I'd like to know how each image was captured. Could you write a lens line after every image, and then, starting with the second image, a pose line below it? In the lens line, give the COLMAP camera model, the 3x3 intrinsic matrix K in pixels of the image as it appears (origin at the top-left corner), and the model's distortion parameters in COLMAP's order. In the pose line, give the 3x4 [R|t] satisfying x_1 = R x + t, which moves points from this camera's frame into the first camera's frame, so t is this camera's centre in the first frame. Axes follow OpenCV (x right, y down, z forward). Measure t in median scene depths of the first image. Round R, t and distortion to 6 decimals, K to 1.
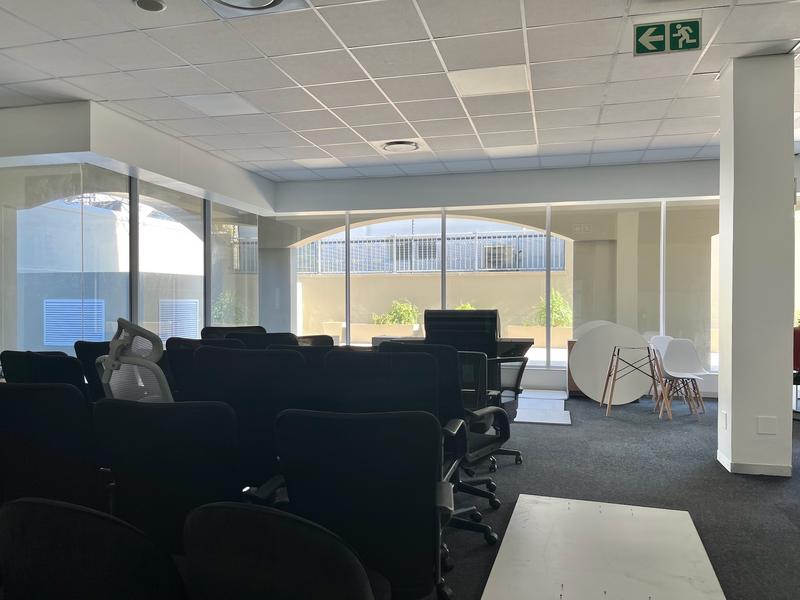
lens RADIAL K [[604.8, 0, 392.6], [0, 604.8, 304.4], [0, 0, 1]] dist [0.065584, -0.097202]
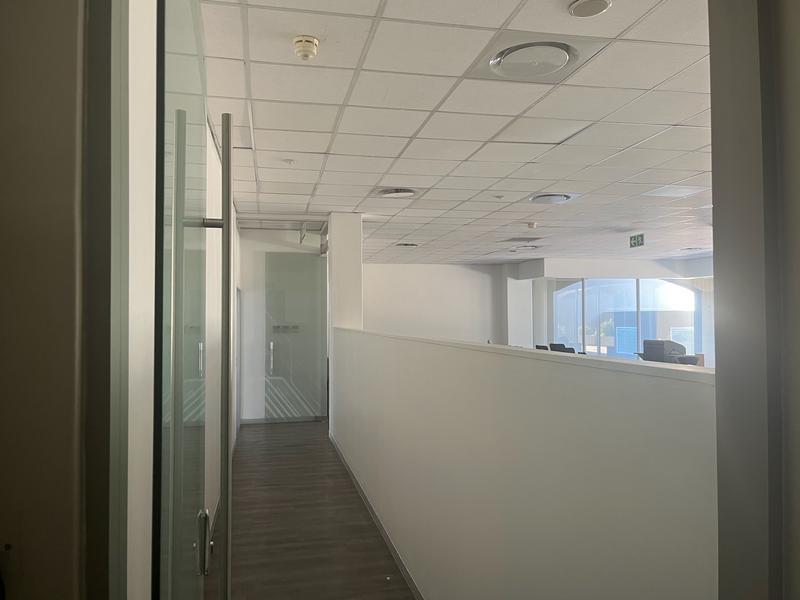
lens RADIAL K [[604.8, 0, 392.6], [0, 604.8, 304.4], [0, 0, 1]] dist [0.065584, -0.097202]
pose [[0.447018, -0.027190, -0.894112, 2.311911], [0.007638, 0.999618, -0.026580, -0.098743], [0.894493, 0.005052, 0.447054, -1.117653]]
